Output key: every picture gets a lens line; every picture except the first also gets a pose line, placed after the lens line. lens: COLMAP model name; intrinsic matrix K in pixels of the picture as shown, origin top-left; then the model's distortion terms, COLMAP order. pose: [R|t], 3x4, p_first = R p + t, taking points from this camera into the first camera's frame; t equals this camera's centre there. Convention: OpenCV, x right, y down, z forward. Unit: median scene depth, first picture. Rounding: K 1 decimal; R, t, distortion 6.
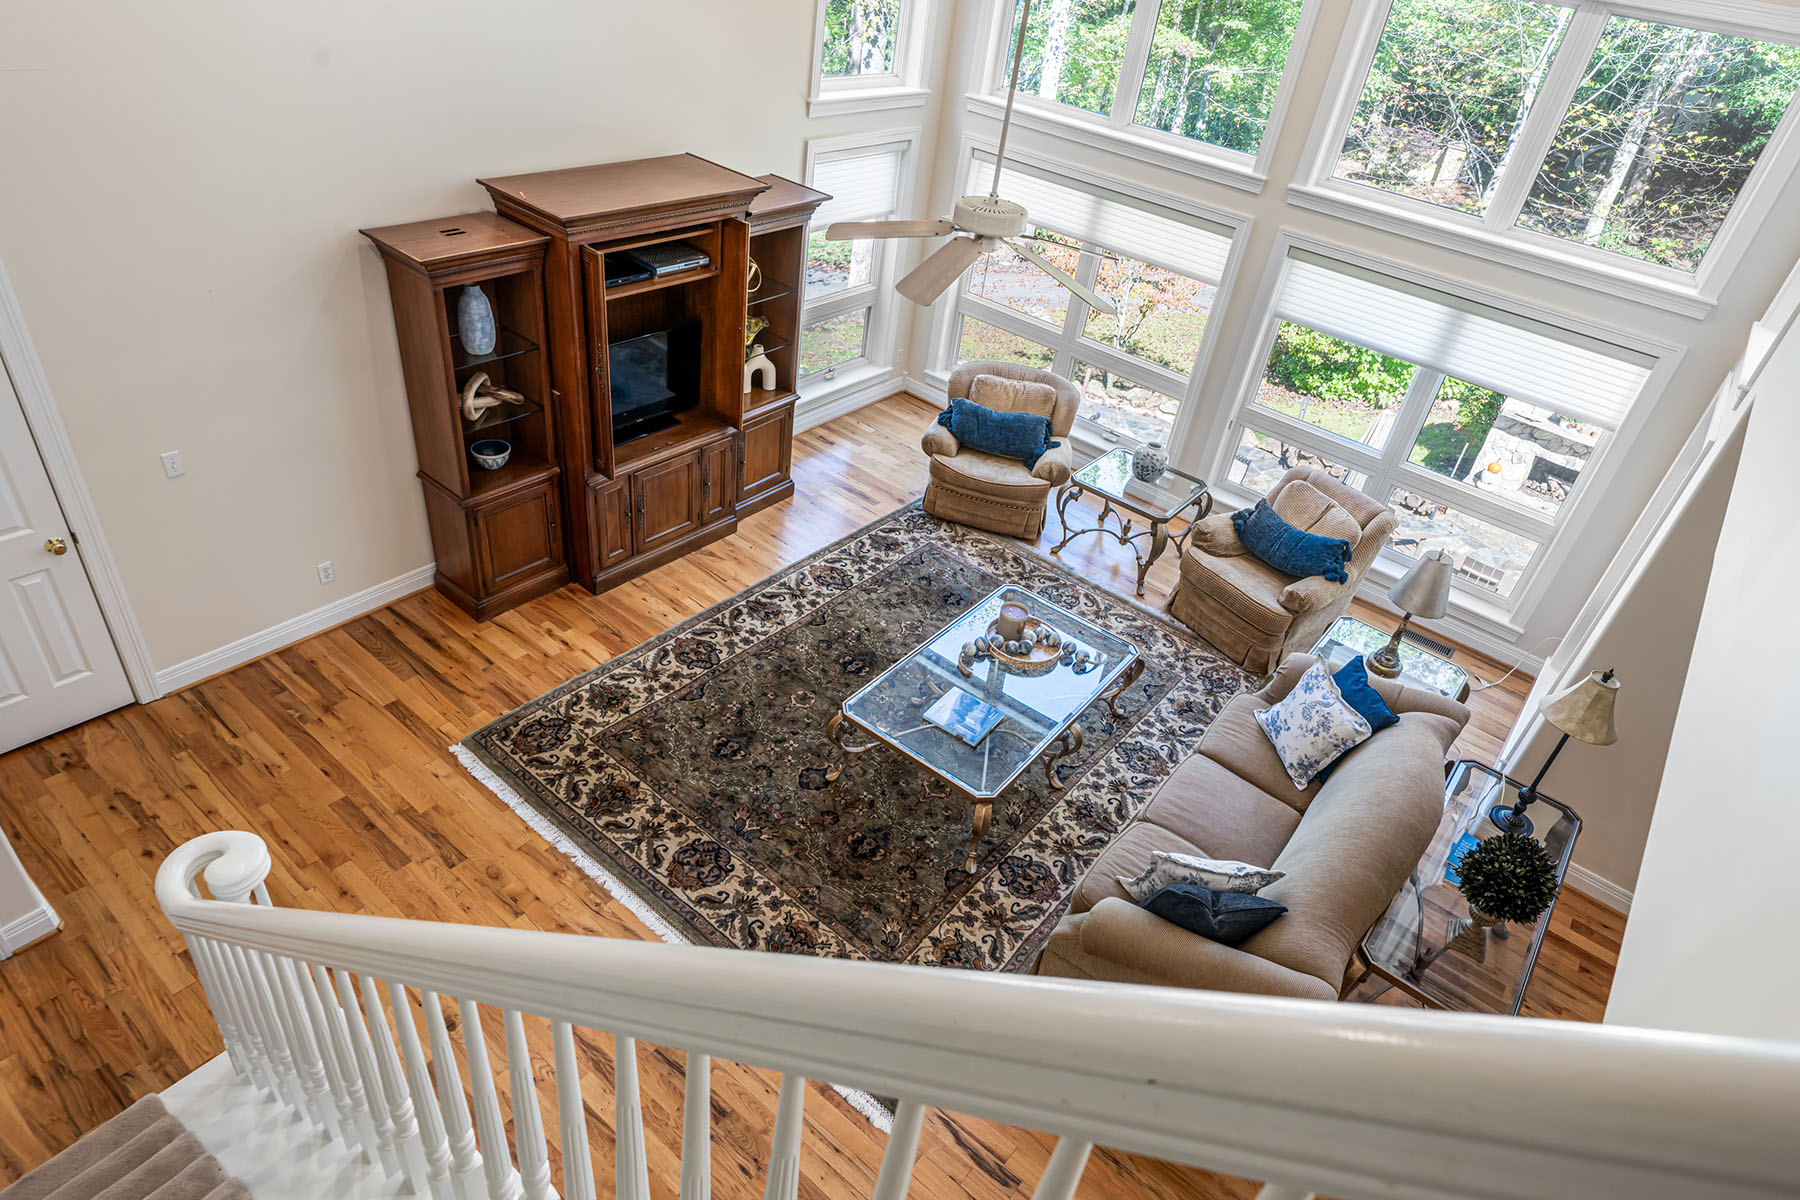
lens RADIAL K [[1021.5, 0, 900.0], [0, 1021.5, 600.0], [0, 0, 1]] dist [0.000301, -0.000342]
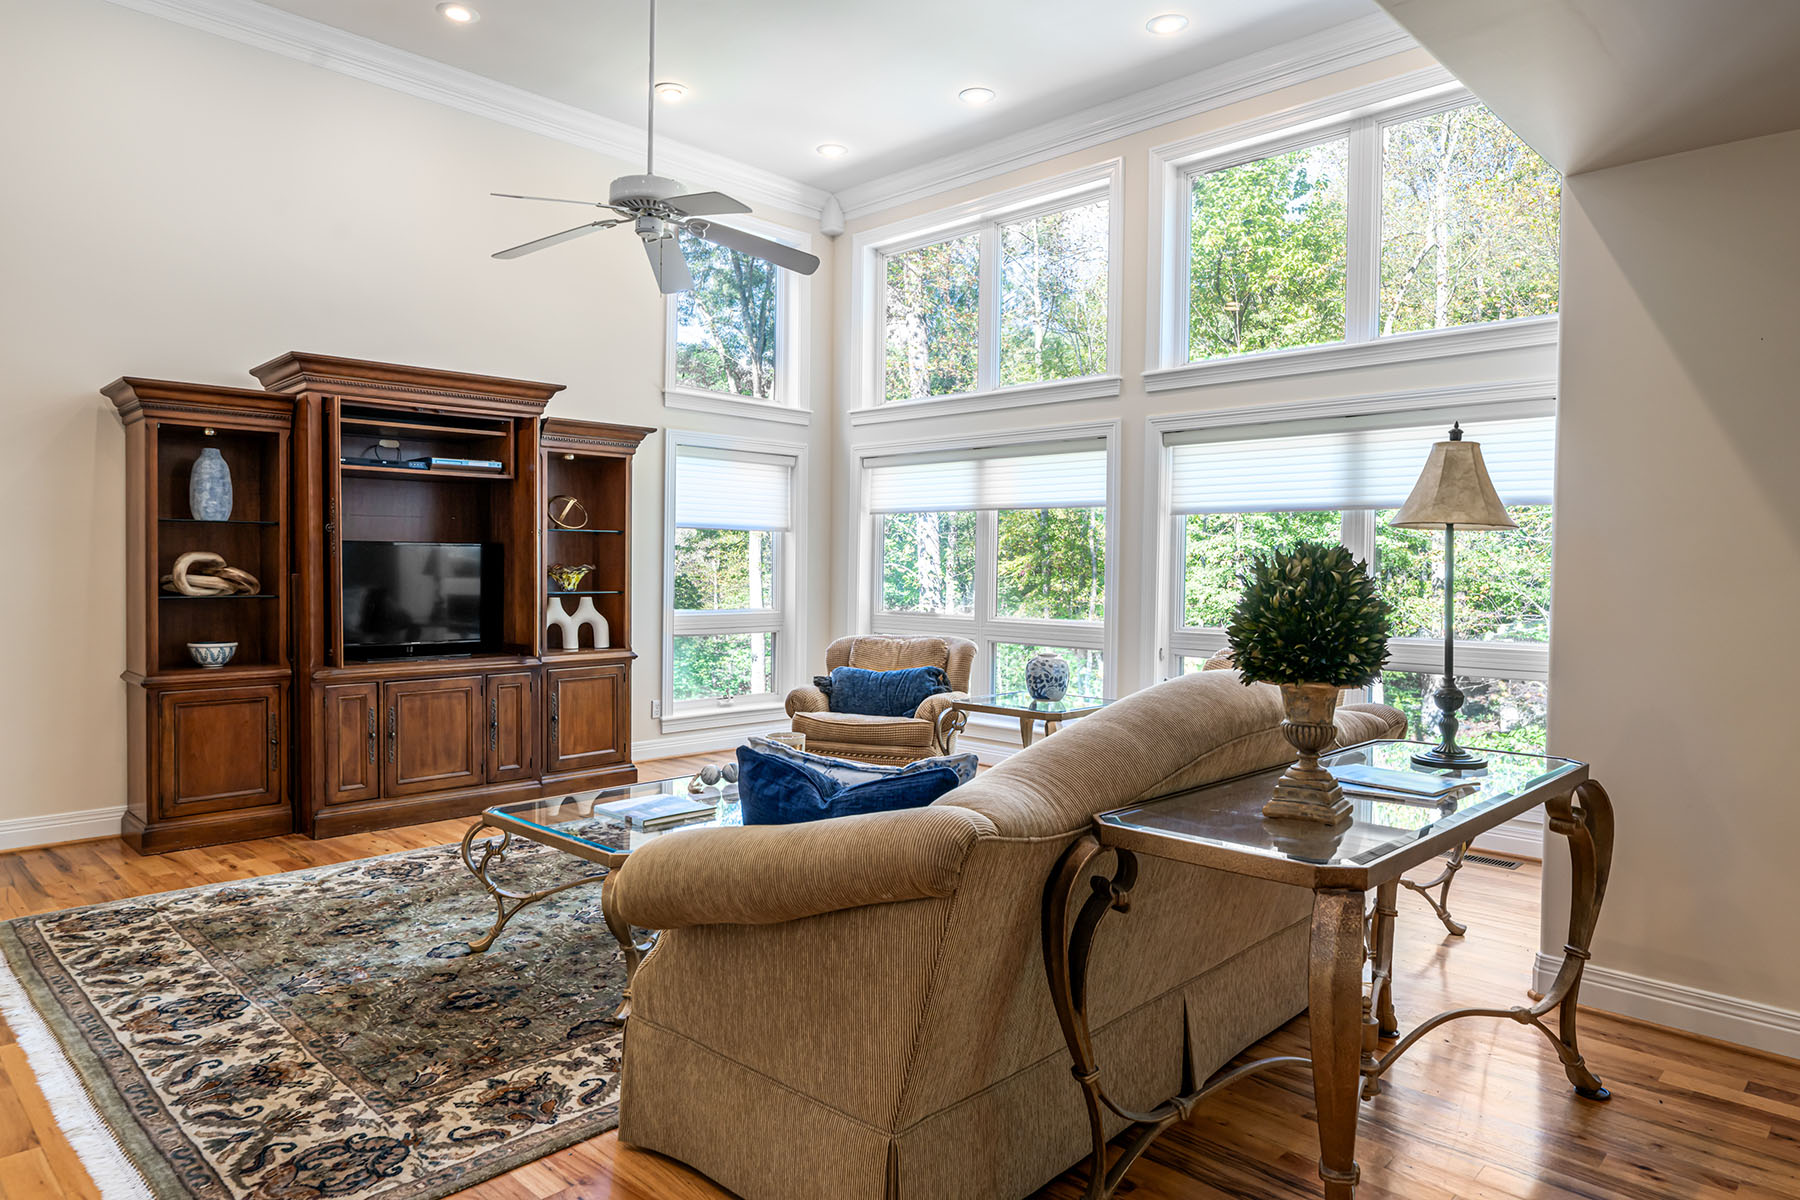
lens RADIAL K [[1104.3, 0, 900.0], [0, 1104.3, 600.0], [0, 0, 1]] dist [0.002862, 0.001985]
pose [[0.988906, -0.106382, -0.103673, 0.269309], [0.029202, 0.823540, -0.566506, 0.358918], [0.145645, 0.557194, 0.817510, 0.287711]]
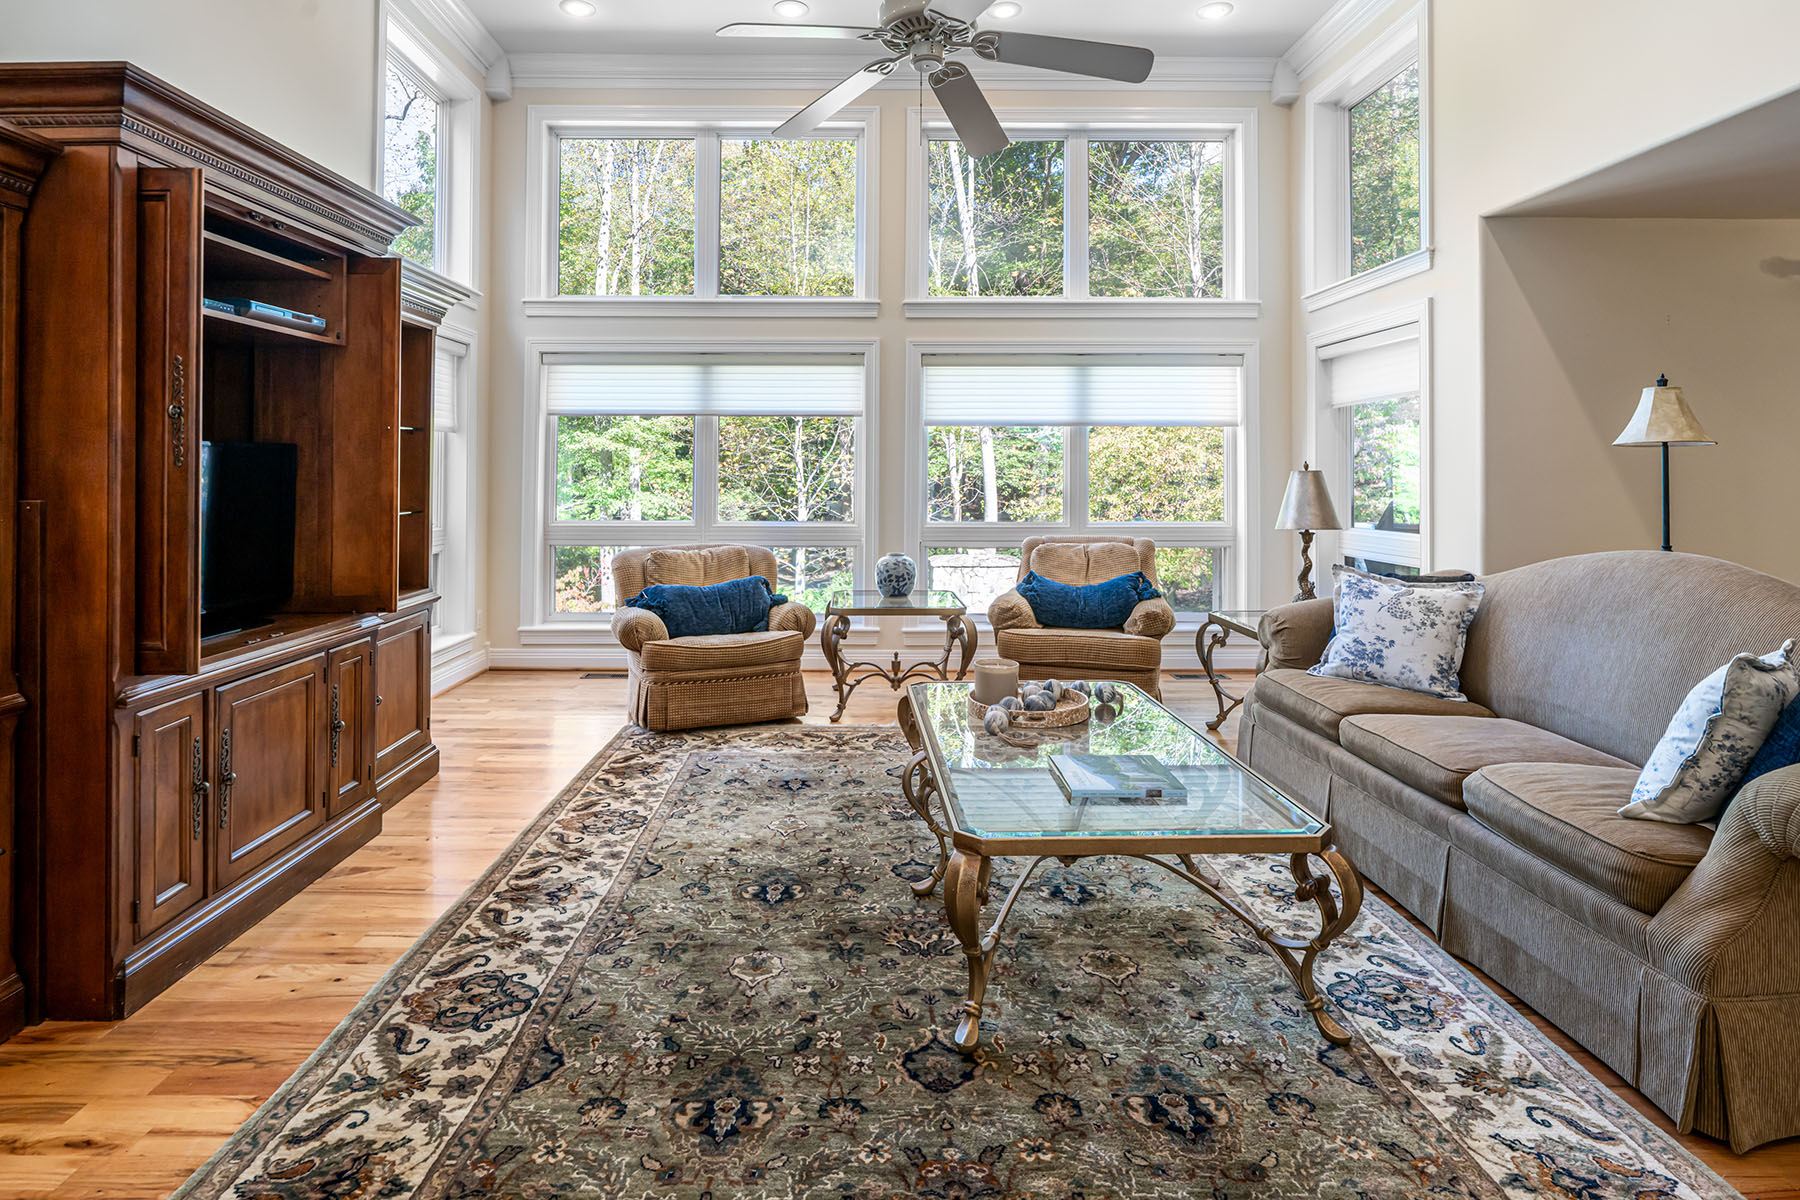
lens RADIAL K [[908.5, 0, 858.0], [0, 908.5, 465.9], [0, 0, 1]] dist [-0.000686, 0.000126]
pose [[0.774854, -0.114848, 0.621620, -0.287667], [0.440555, 0.803318, -0.400738, 0.096900], [-0.453335, 0.584371, 0.673051, 0.535651]]
